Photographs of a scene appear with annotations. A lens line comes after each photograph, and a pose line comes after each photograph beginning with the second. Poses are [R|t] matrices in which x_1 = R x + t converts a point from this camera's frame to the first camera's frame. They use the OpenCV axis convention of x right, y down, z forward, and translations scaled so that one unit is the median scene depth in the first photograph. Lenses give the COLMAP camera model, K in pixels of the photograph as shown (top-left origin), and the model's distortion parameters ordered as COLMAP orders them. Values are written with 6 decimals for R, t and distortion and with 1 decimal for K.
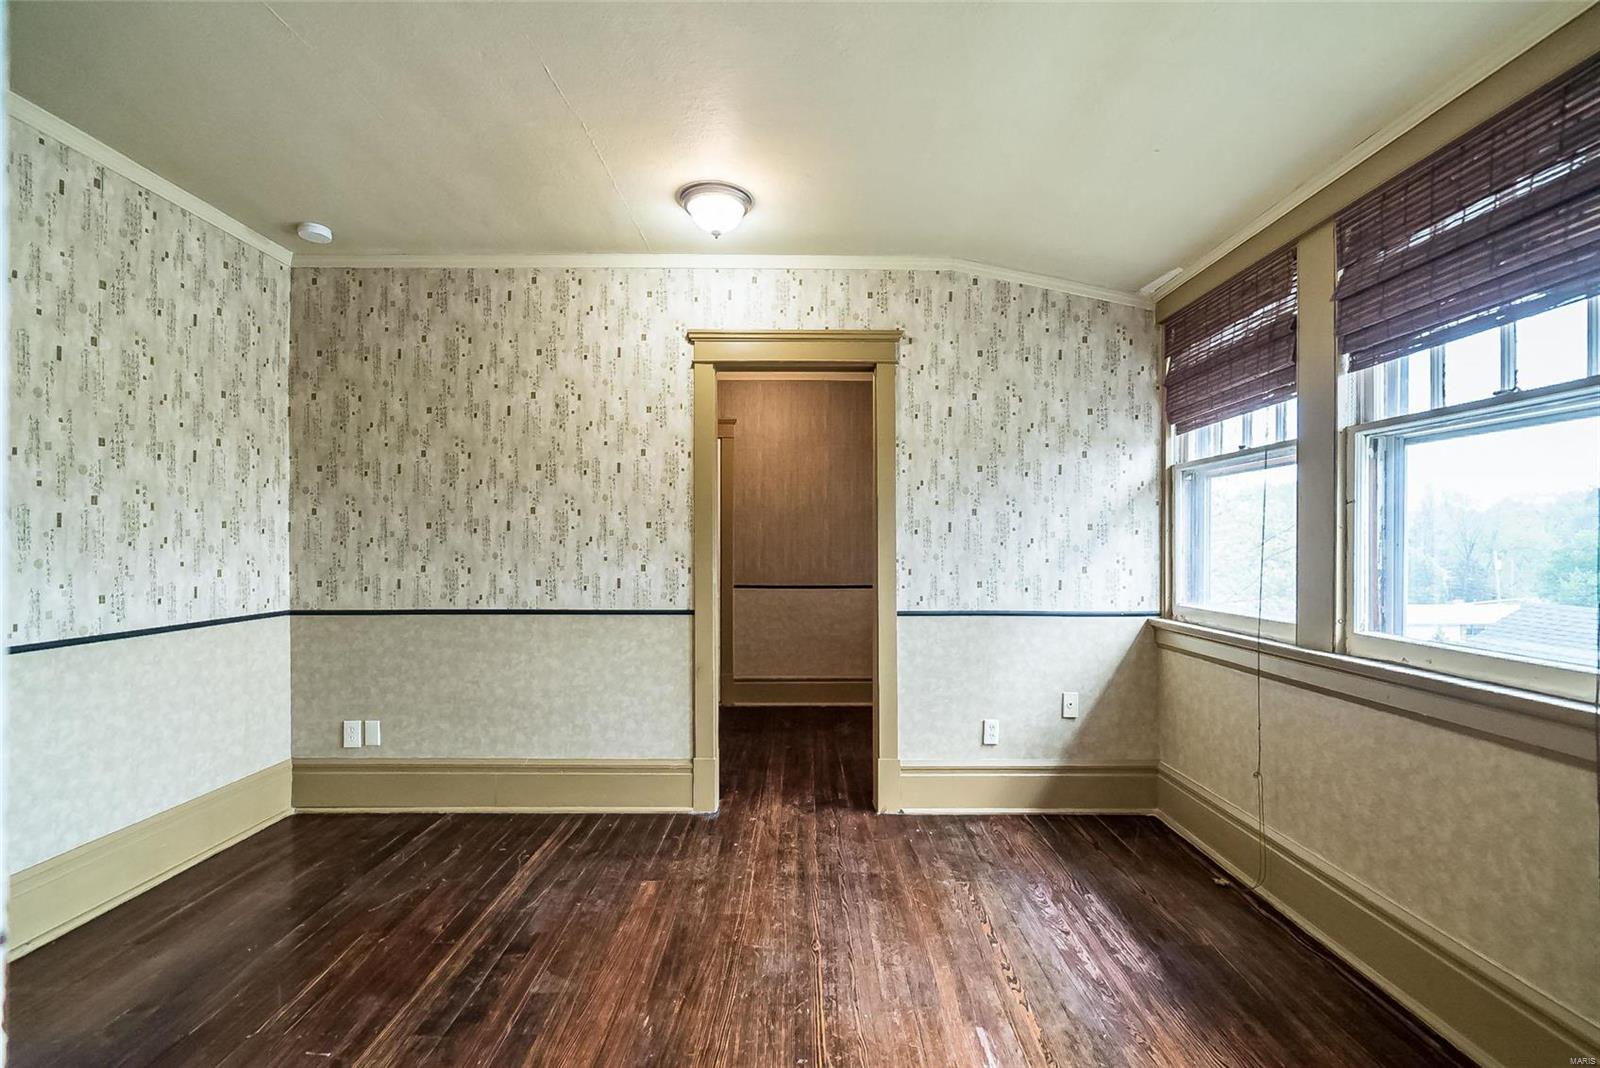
lens RADIAL K [[709.2, 0, 805.4], [0, 709.2, 530.8], [0, 0, 1]] dist [-0.009256, 0.005135]
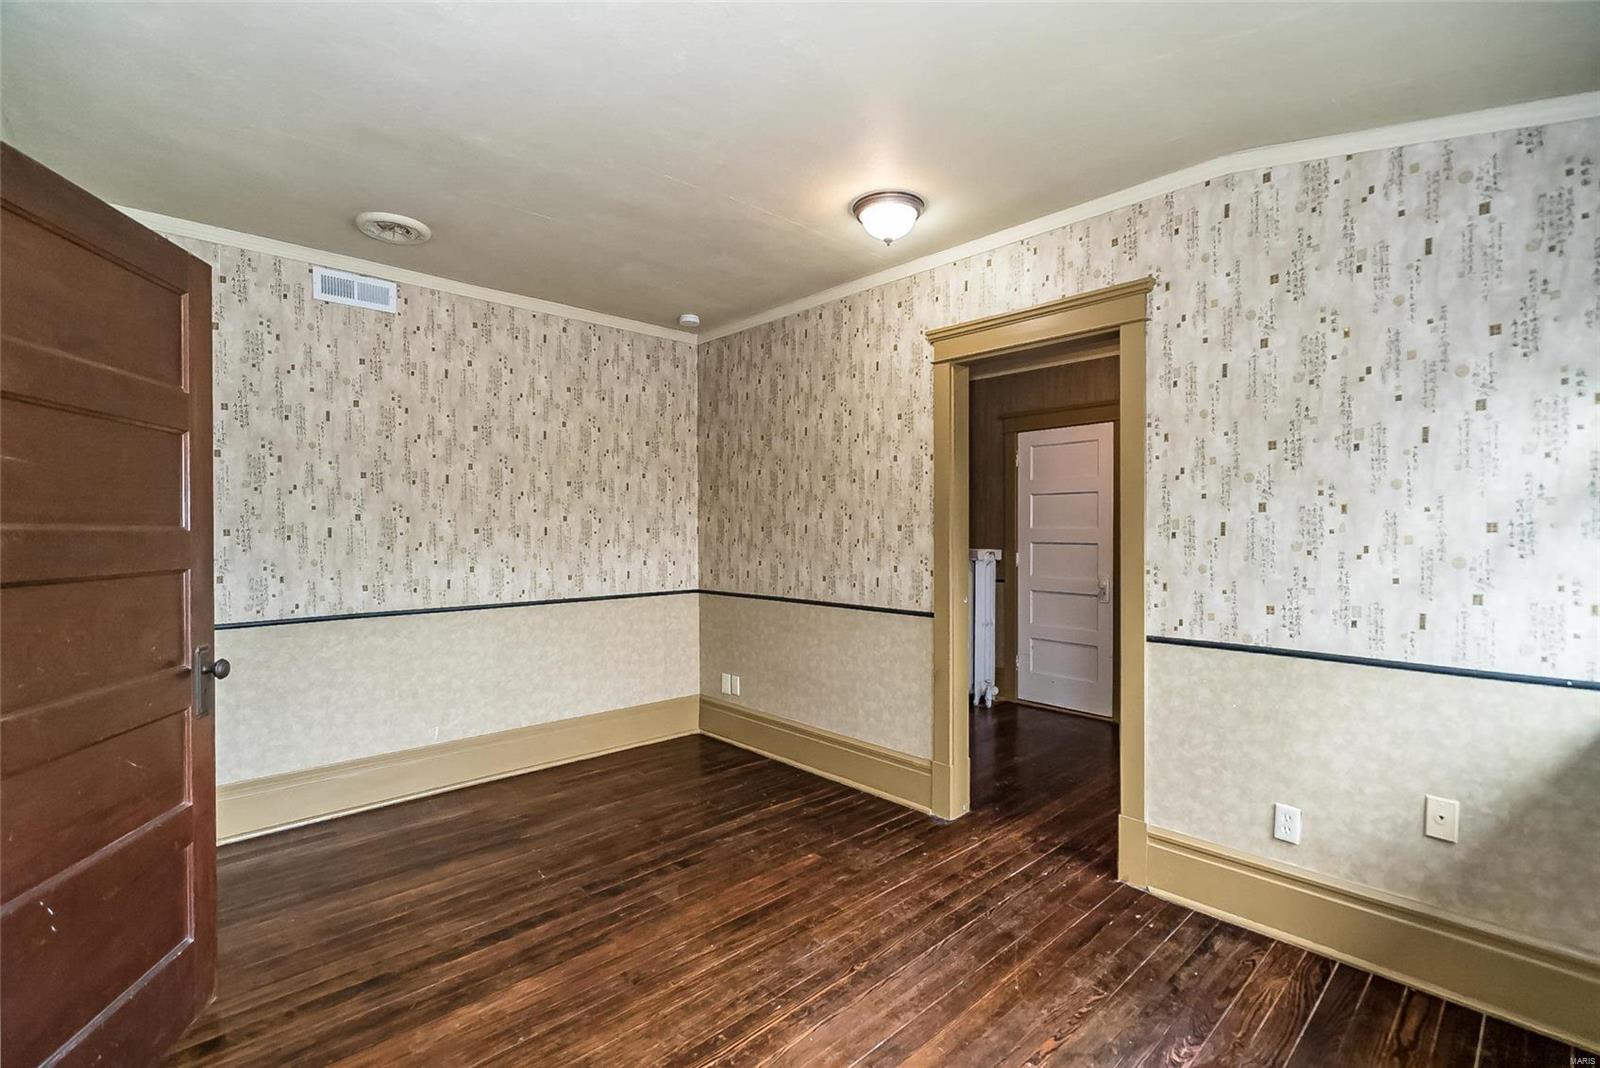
lens RADIAL K [[709.2, 0, 805.4], [0, 709.2, 530.8], [0, 0, 1]] dist [-0.009256, 0.005135]
pose [[0.684118, -0.001319, -0.729370, 0.450481], [0.015608, 0.999796, 0.012831, -0.019614], [0.729204, -0.020162, 0.683999, 0.189300]]
